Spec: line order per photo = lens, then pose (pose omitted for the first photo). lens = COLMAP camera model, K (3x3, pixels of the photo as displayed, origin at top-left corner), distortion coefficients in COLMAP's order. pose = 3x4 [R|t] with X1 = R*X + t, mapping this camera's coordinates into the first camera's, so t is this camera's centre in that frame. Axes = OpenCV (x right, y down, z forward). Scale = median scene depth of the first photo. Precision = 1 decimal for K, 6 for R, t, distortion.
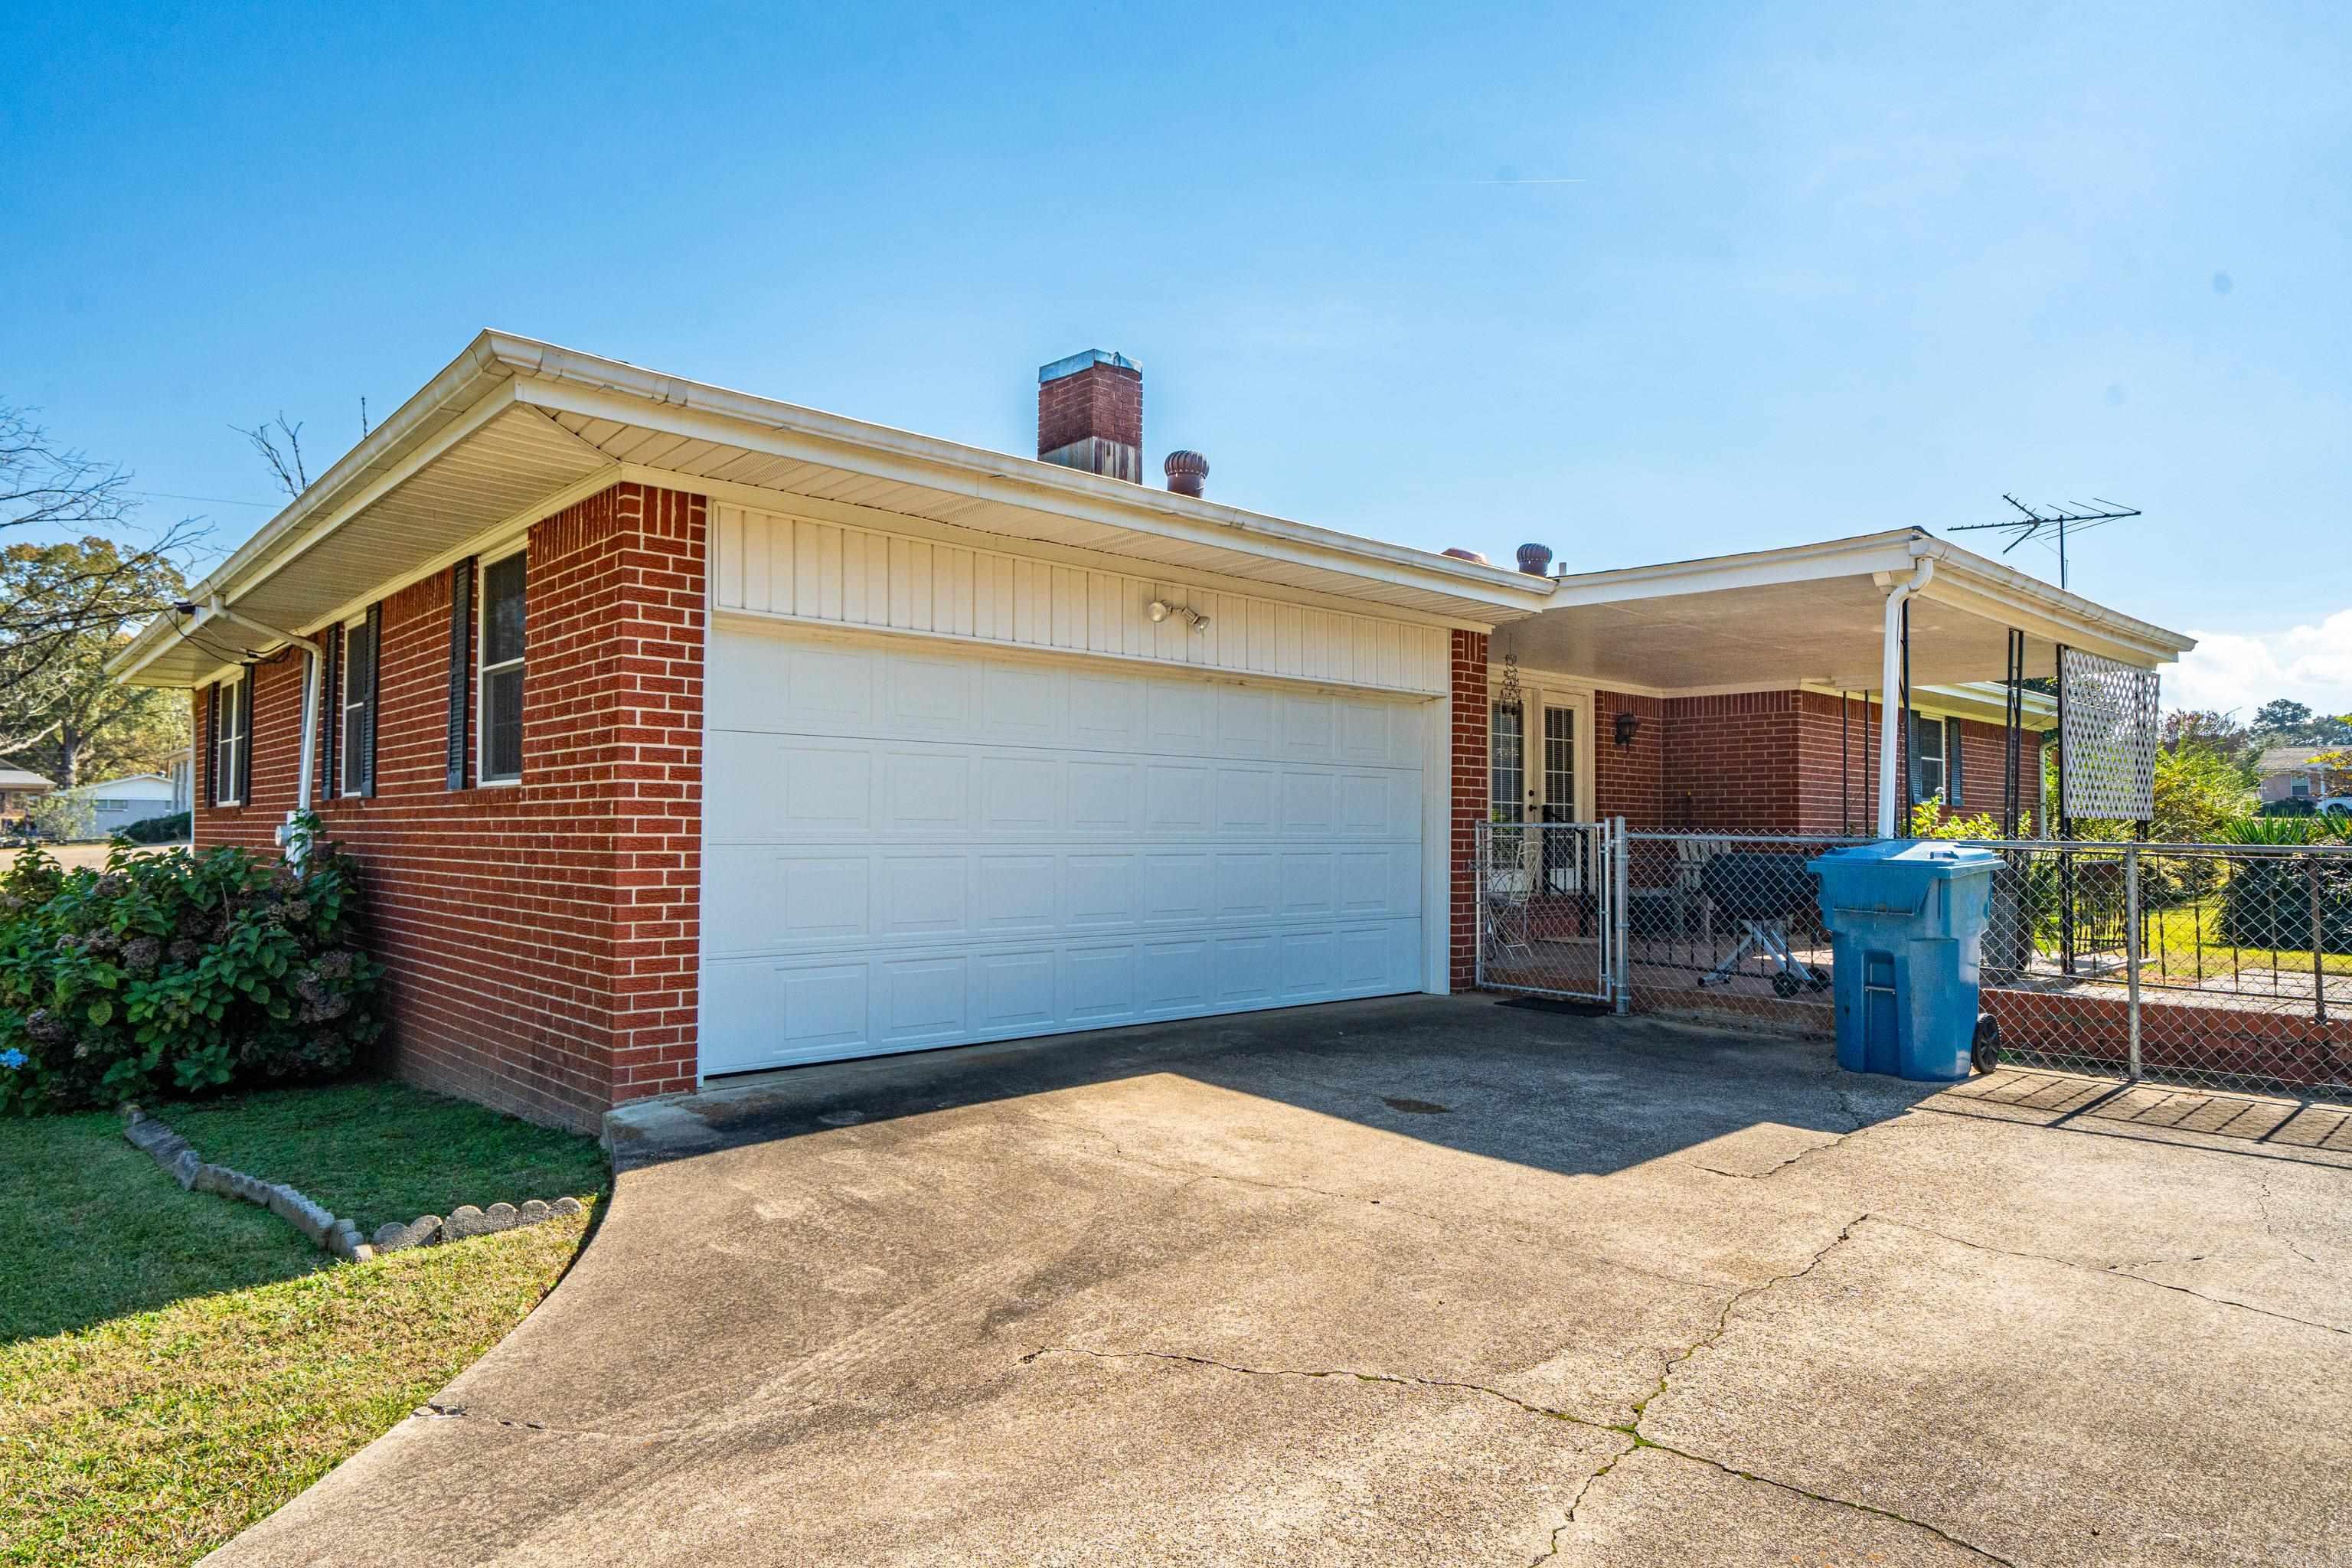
lens RADIAL K [[1352.3, 0, 1176.0], [0, 1352.3, 784.0], [0, 0, 1]] dist [0.000157, 0.000031]
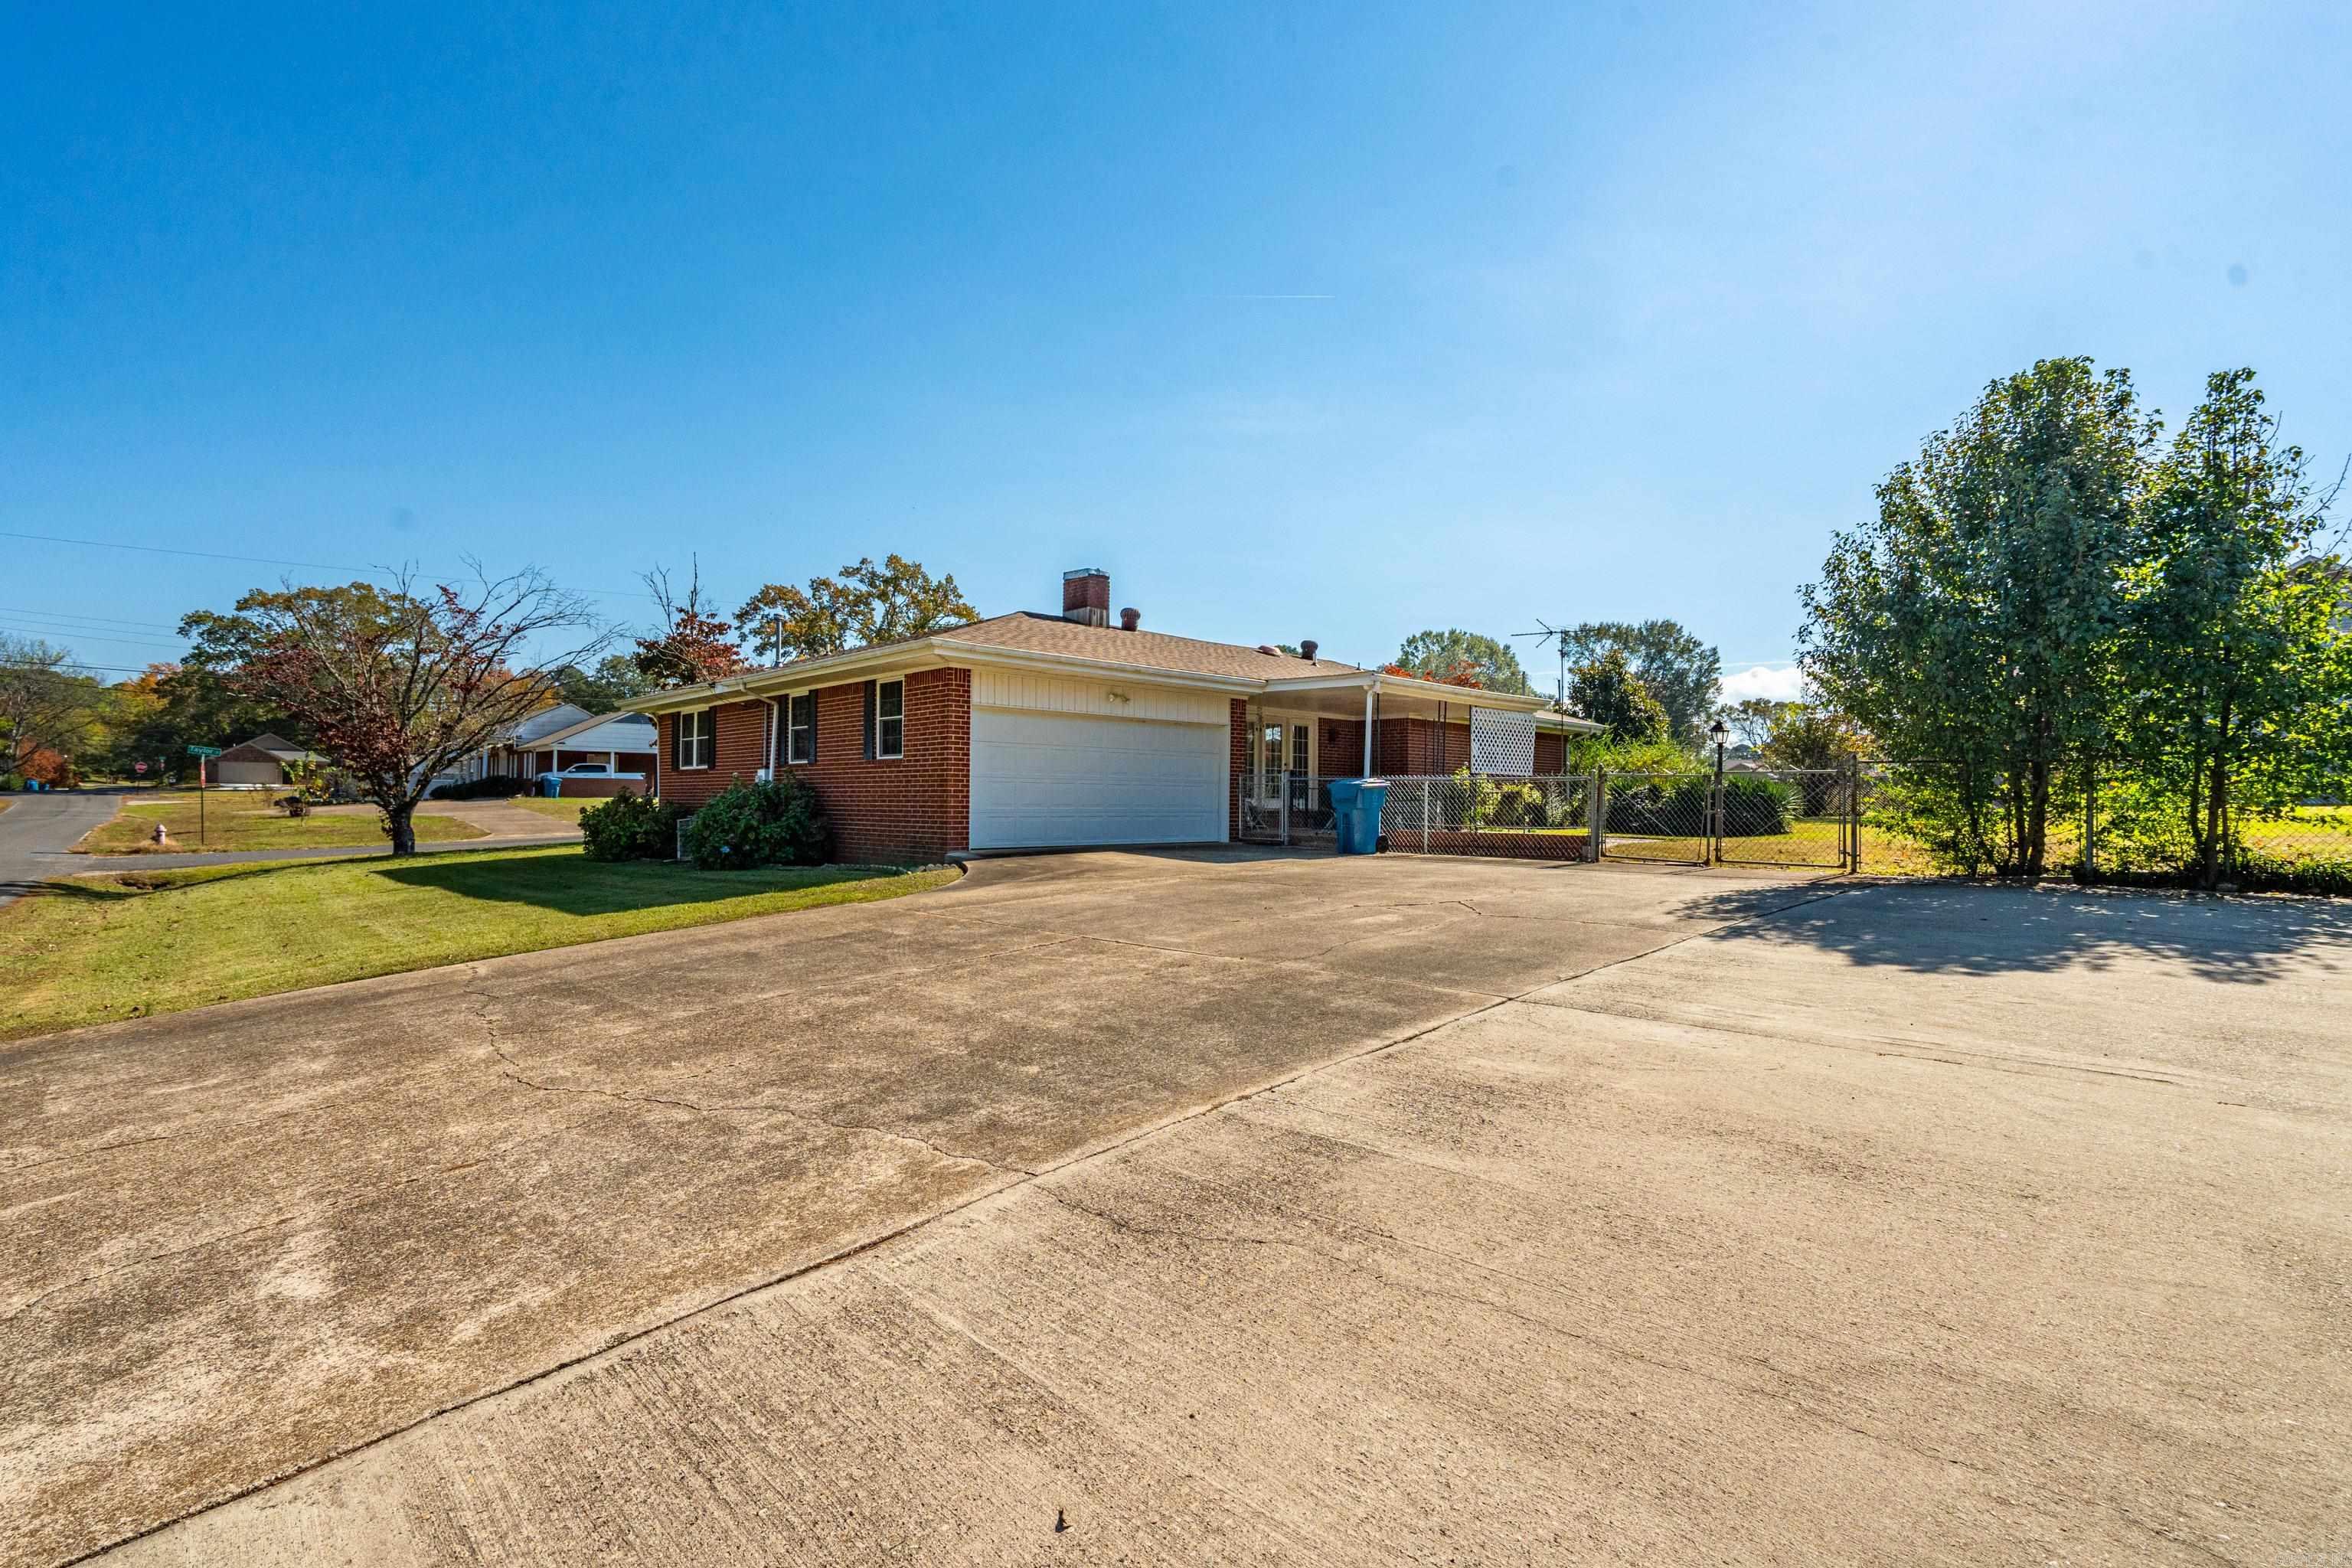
lens RADIAL K [[1090.1, 0, 1176.0], [0, 1090.1, 784.0], [0, 0, 1]] dist [0.012326, 0.000043]
pose [[0.999686, 0.002128, 0.024983, 0.042349], [-0.002583, 0.999831, 0.018189, 0.007167], [-0.024940, -0.018248, 0.999522, -0.848981]]
